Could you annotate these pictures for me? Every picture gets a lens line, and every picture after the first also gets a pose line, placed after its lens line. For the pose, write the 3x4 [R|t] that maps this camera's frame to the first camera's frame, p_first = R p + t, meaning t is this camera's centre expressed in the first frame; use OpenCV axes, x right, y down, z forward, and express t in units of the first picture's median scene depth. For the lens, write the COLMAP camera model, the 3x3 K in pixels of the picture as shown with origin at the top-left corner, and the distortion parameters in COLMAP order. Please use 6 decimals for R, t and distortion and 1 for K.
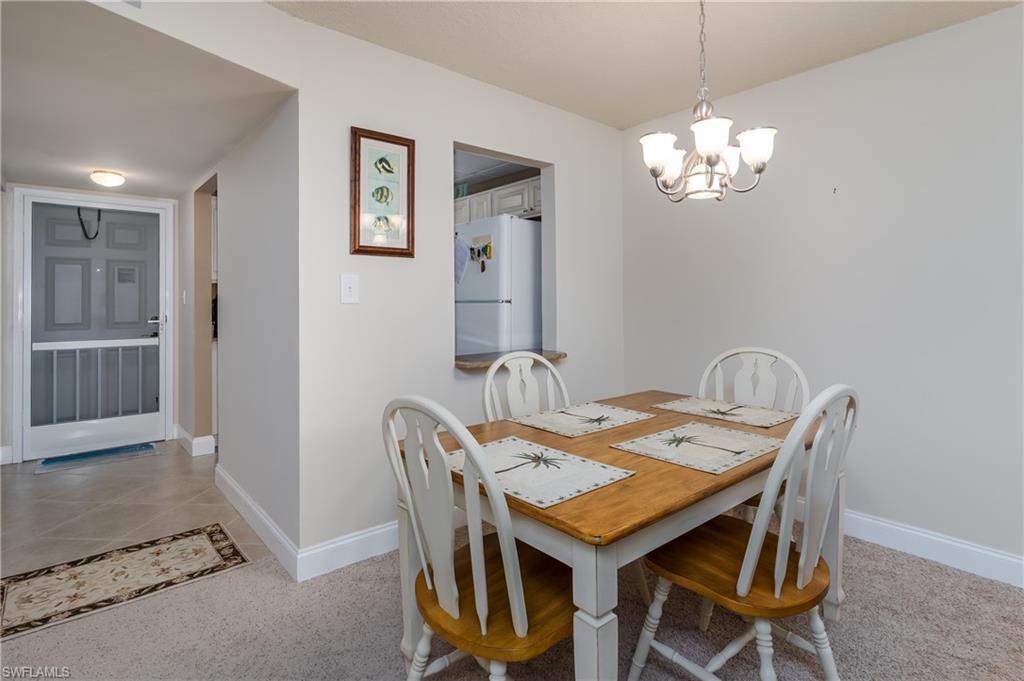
lens RADIAL K [[503.5, 0, 494.8], [0, 503.5, 296.9], [0, 0, 1]] dist [0.002232, -0.001487]
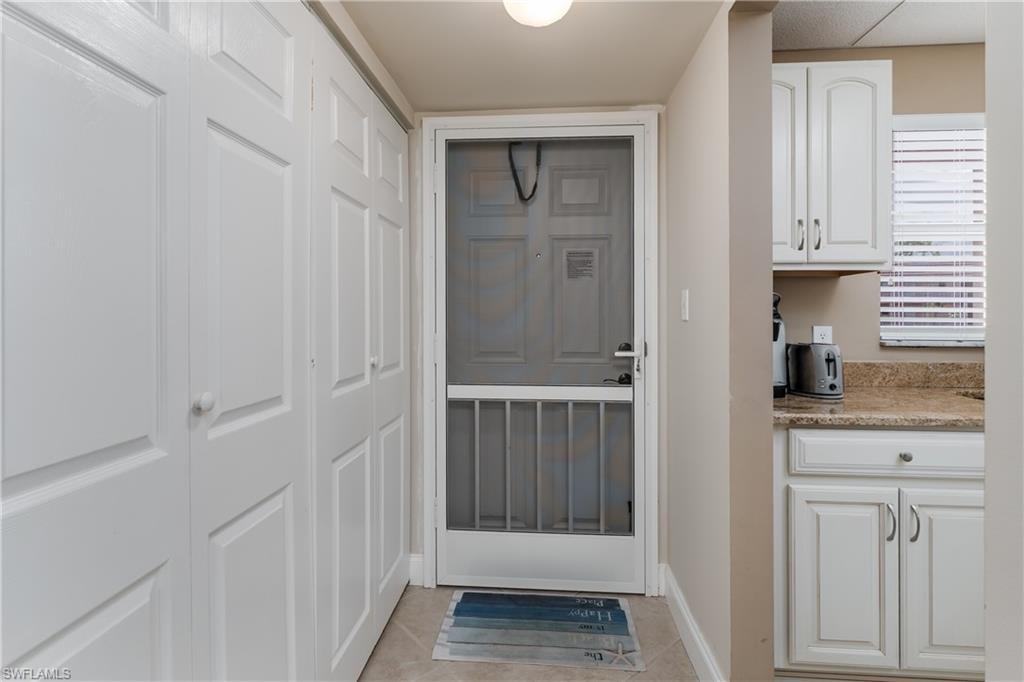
lens RADIAL K [[503.5, 0, 518.3], [0, 503.5, 313.5], [0, 0, 1]] dist [0.002232, -0.001487]
pose [[0.722176, 0.000222, -0.691709, -0.441363], [0.004965, 0.999973, 0.005505, 0.006295], [0.691691, -0.007410, 0.722155, 0.614200]]
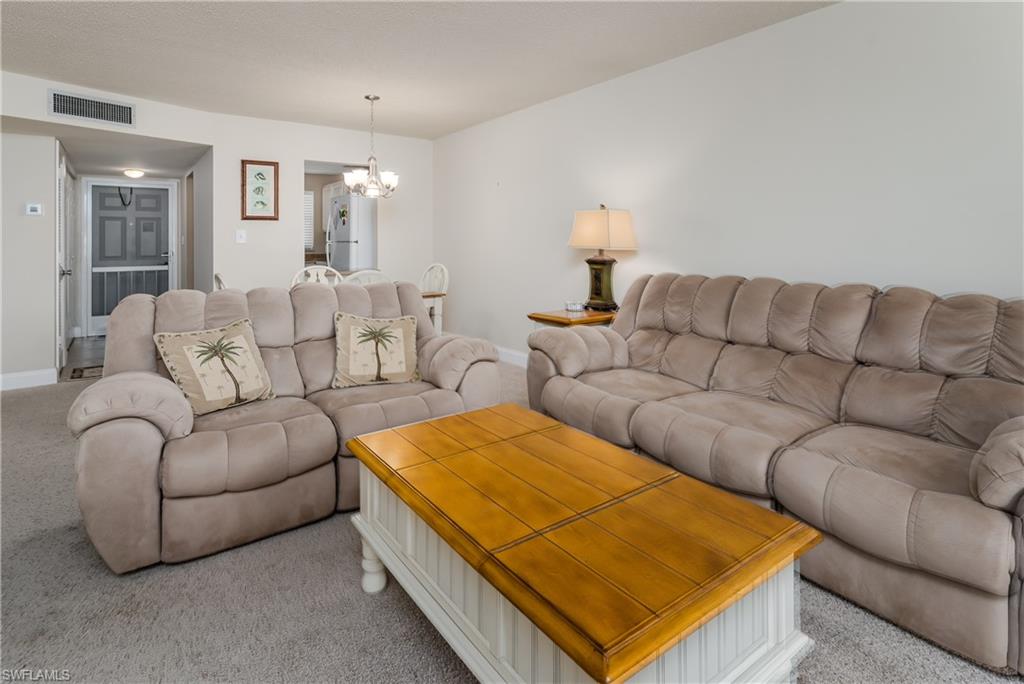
lens RADIAL K [[503.5, 0, 522.8], [0, 503.5, 233.9], [0, 0, 1]] dist [0.002232, -0.001487]
pose [[0.999504, -0.005185, -0.031059, 0.564940], [0.005067, 0.999980, -0.003886, -0.008409], [0.031079, 0.003727, 0.999510, -0.629721]]
